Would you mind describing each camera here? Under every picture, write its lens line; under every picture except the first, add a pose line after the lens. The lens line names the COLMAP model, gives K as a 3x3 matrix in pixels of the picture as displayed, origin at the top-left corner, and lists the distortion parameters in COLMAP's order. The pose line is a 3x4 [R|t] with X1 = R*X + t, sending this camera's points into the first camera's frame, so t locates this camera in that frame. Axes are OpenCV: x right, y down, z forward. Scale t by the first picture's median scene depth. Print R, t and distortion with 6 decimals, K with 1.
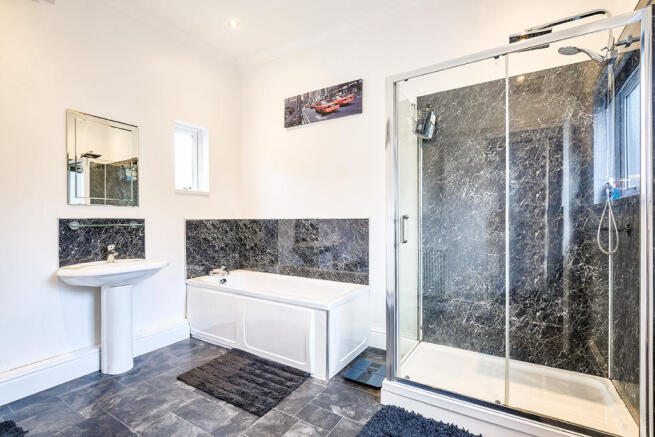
lens RADIAL K [[303.5, 0, 328.4], [0, 303.5, 221.0], [0, 0, 1]] dist [-0.008770, 0.000394]
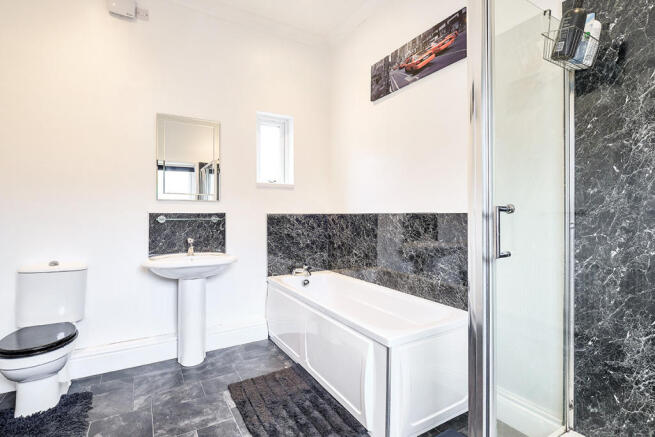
lens RADIAL K [[303.5, 0, 325.2], [0, 303.5, 214.4], [0, 0, 1]] dist [-0.008770, 0.000394]
pose [[0.878806, 0.001539, -0.477177, 0.165870], [-0.004509, 0.999977, -0.005079, 0.000330], [0.477159, 0.006615, 0.878792, 0.278781]]
